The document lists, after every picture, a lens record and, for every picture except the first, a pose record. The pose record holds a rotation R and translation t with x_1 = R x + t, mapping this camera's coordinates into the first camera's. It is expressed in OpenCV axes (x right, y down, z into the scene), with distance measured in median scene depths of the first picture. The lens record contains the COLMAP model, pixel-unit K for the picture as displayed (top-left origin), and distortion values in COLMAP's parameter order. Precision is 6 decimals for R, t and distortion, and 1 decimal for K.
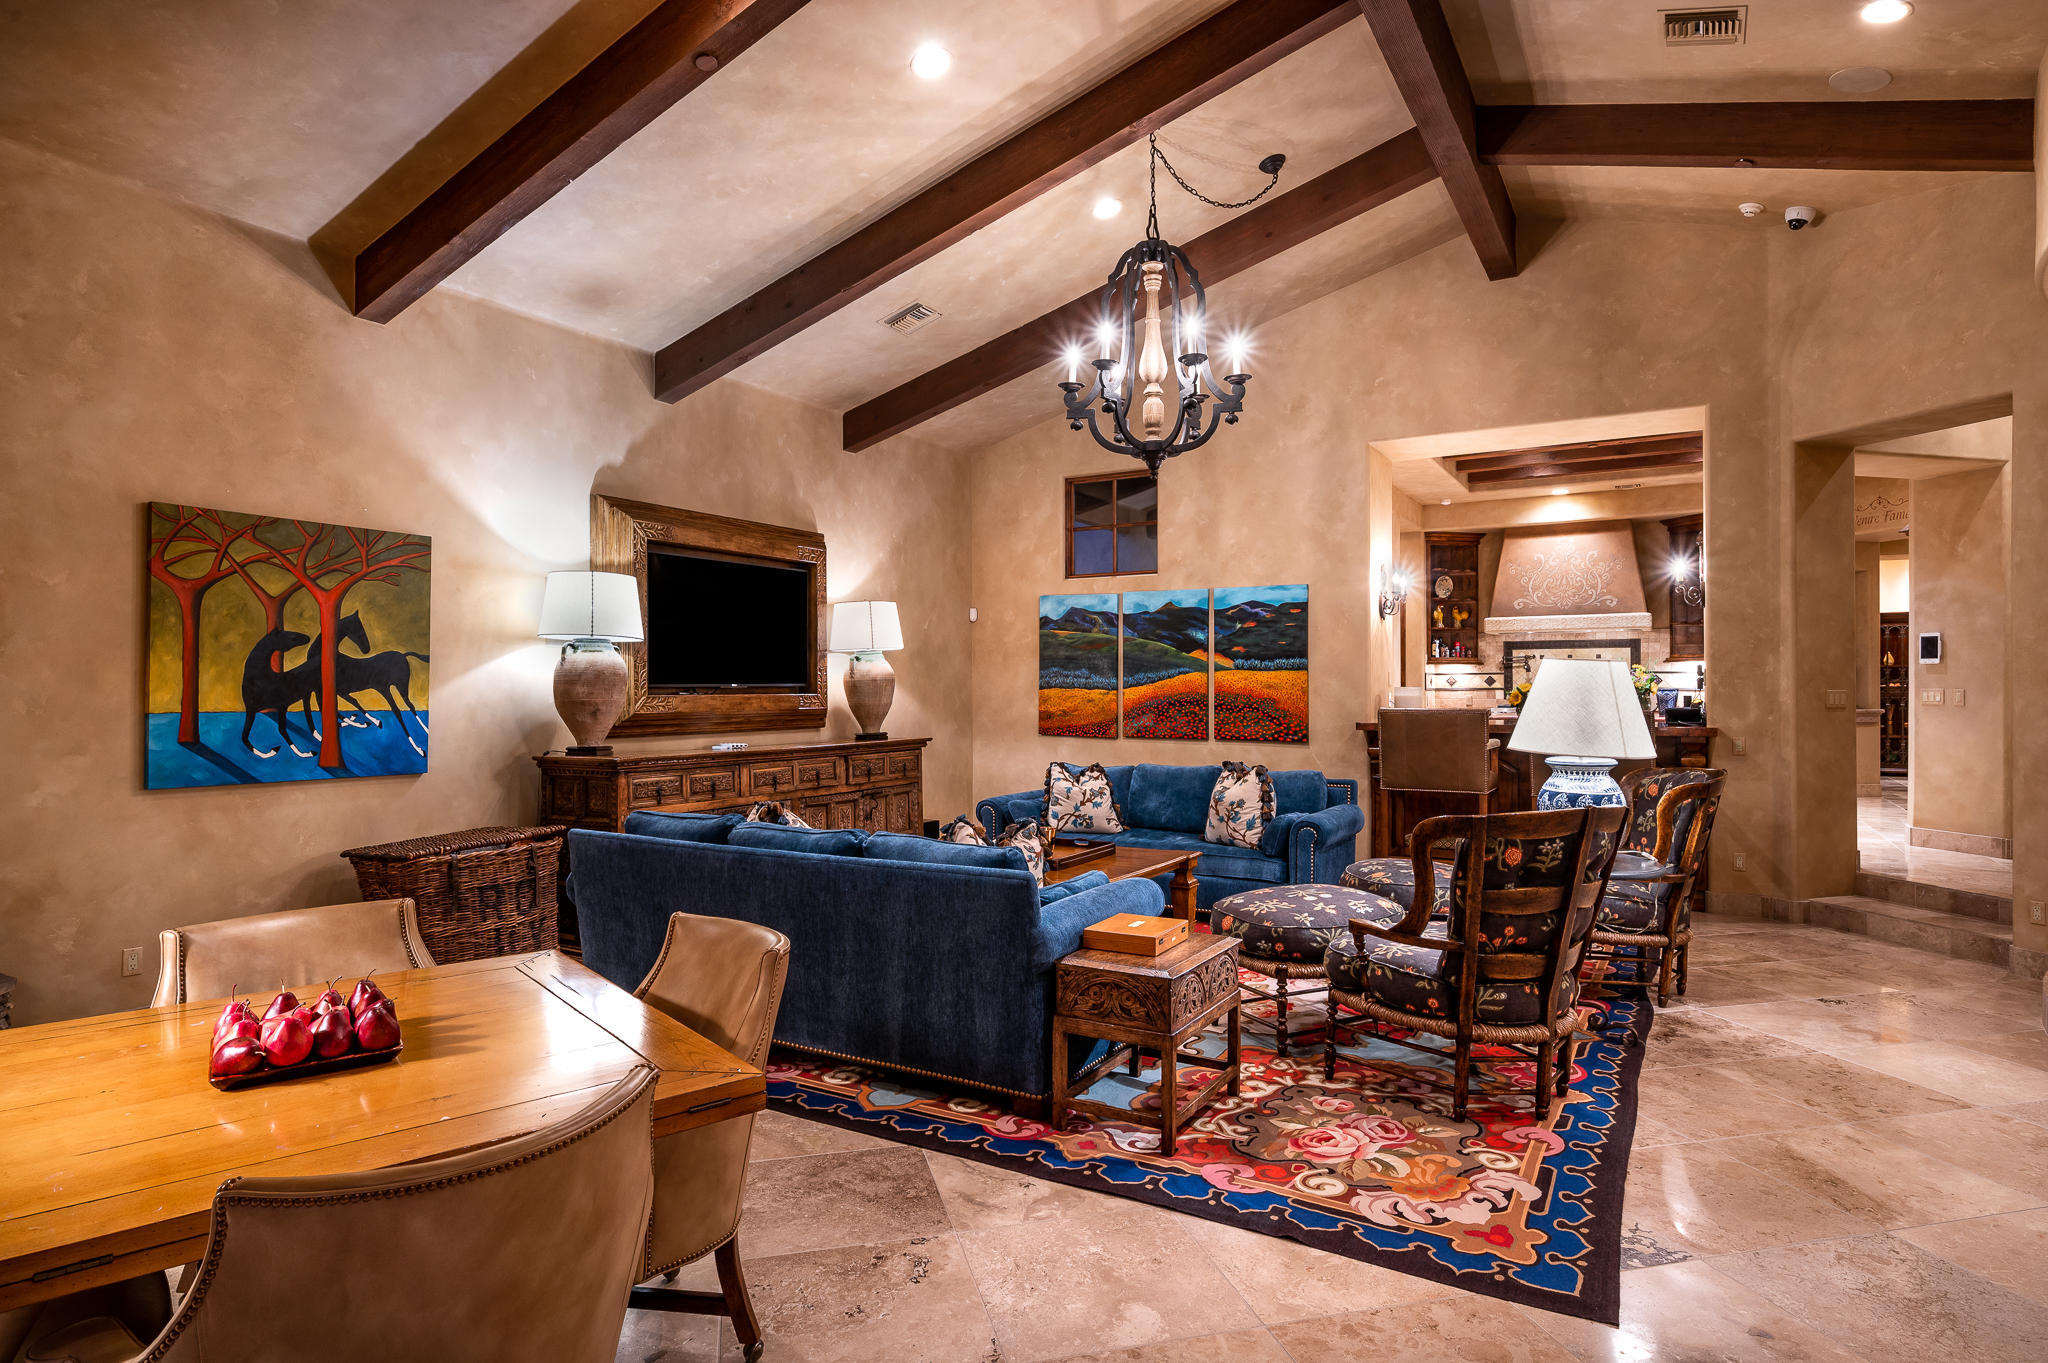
lens RADIAL K [[1120.0, 0, 1028.8], [0, 1120.0, 675.2], [0, 0, 1]] dist [-0.001036, -0.000132]
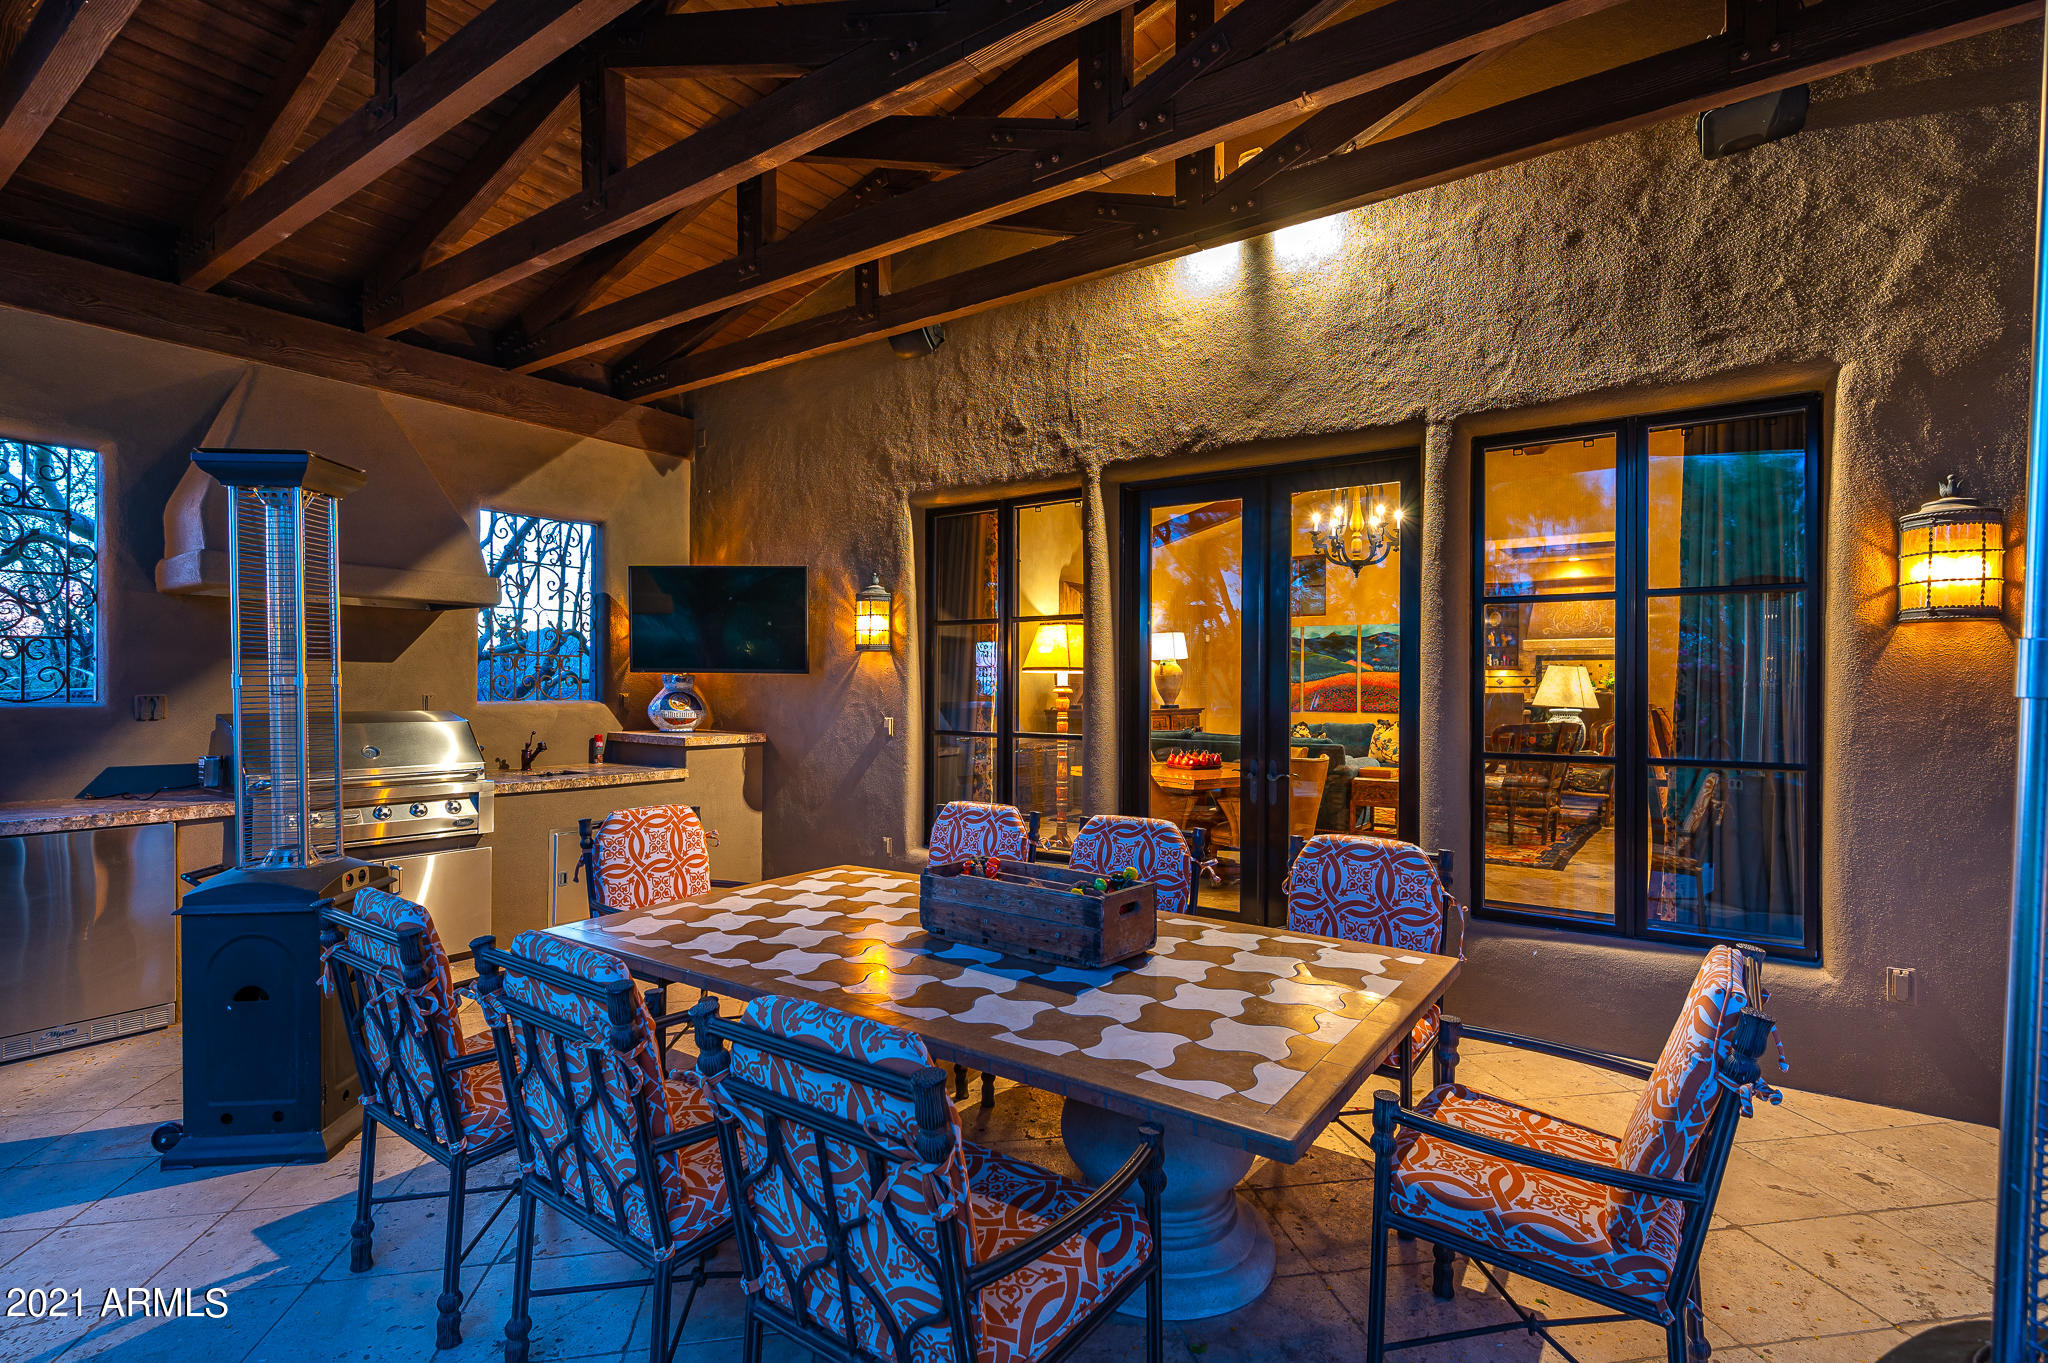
lens RADIAL K [[1002.1, 0, 1014.8], [0, 1002.1, 683.5], [0, 0, 1]] dist [0.003438, 0.000124]
pose [[0.996538, 0.007619, -0.082786, -0.266009], [-0.007297, 0.999965, 0.004187, 0.011952], [0.082815, -0.003568, 0.996559, -0.658331]]
